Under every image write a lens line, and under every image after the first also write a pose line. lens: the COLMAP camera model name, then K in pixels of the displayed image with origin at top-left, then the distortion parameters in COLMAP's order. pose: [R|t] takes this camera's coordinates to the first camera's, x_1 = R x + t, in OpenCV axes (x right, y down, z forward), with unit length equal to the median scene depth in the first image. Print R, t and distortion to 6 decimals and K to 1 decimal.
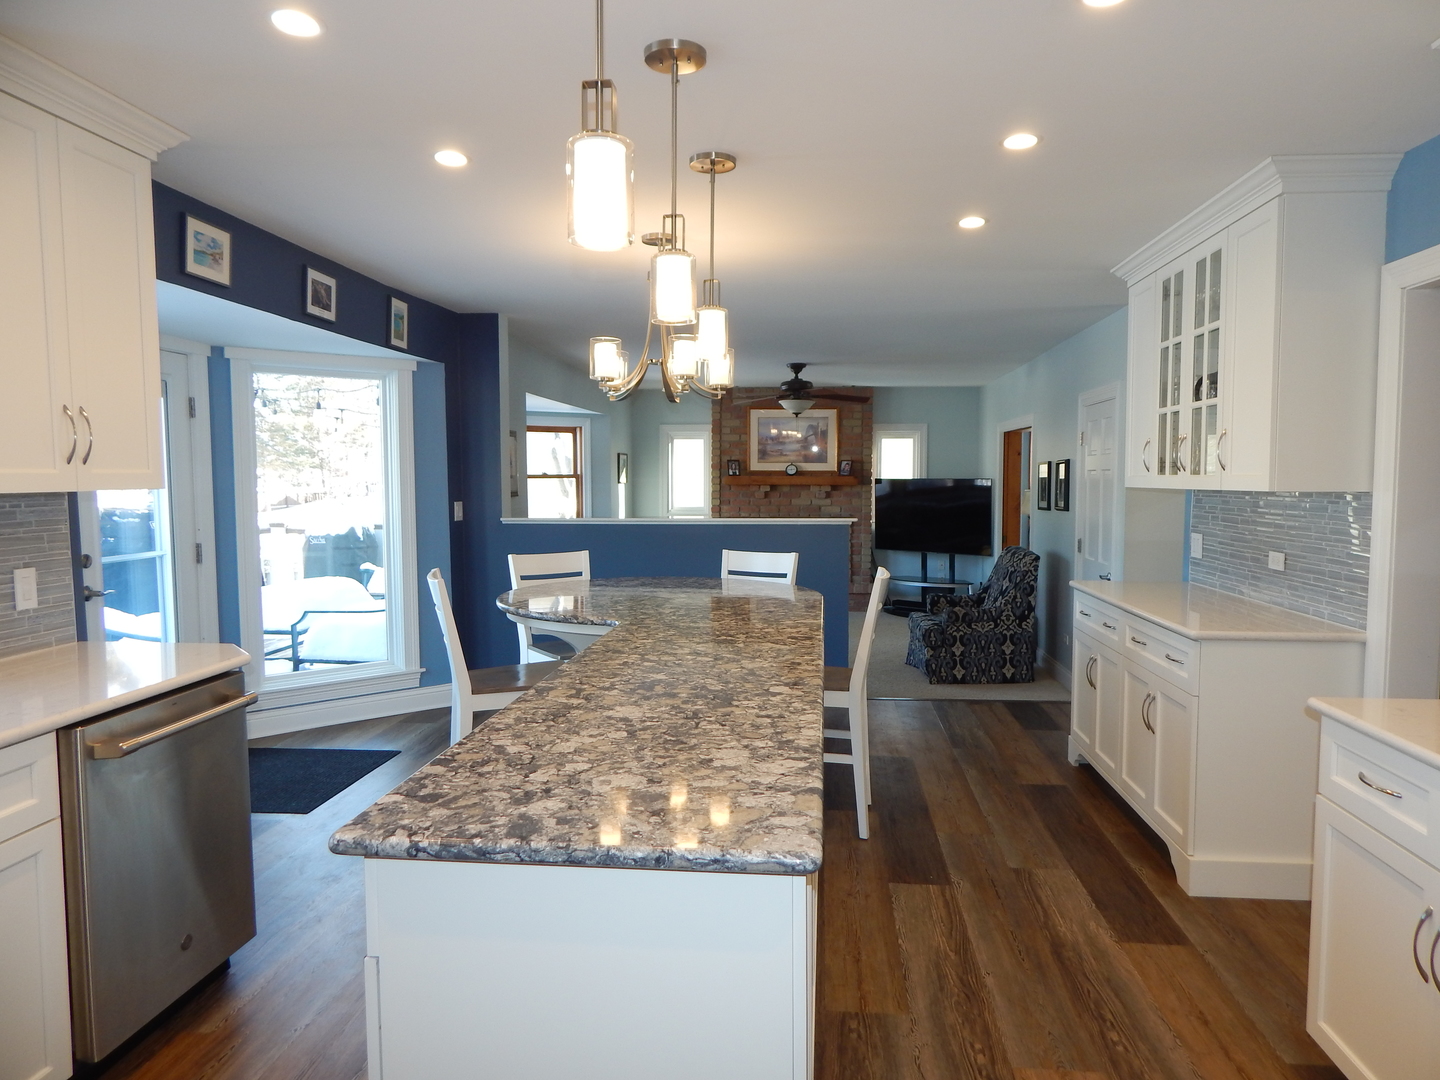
lens RADIAL K [[932.3, 0, 720.0], [0, 932.3, 540.0], [0, 0, 1]] dist [-0.000055, -0.002293]
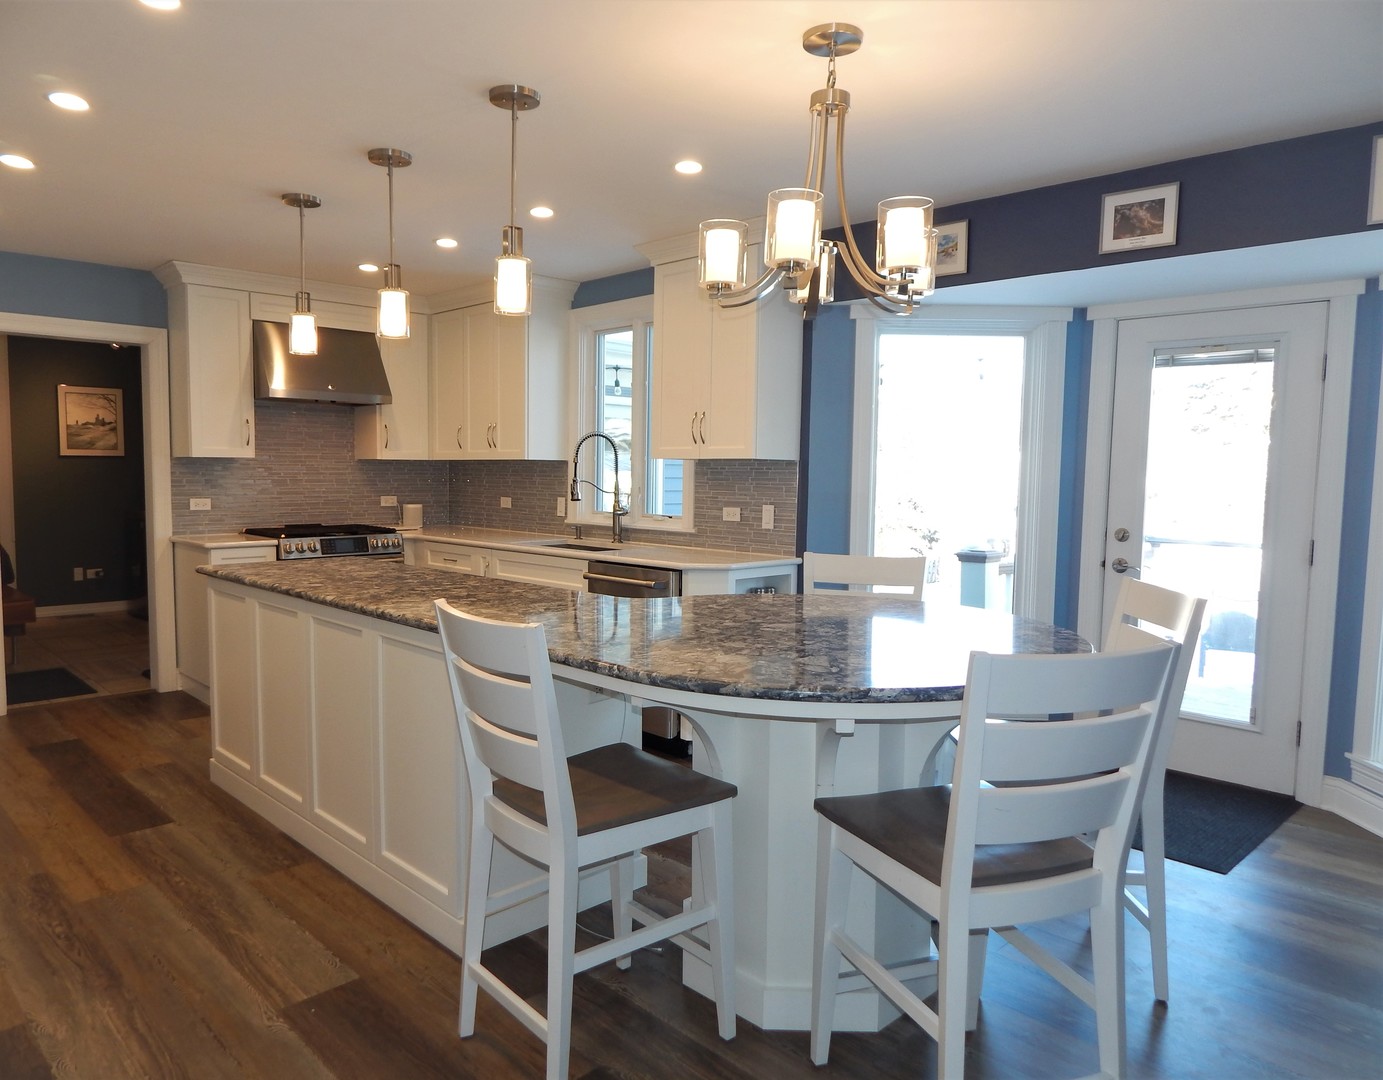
lens RADIAL K [[956.1, 0, 691.5], [0, 956.1, 540.0], [0, 0, 1]] dist [-0.008090, 0.000621]
pose [[-0.630906, 0.052397, -0.774088, 0.651997], [-0.064009, 0.990801, 0.119235, -0.097497], [0.773215, 0.124774, -0.621748, 1.817802]]
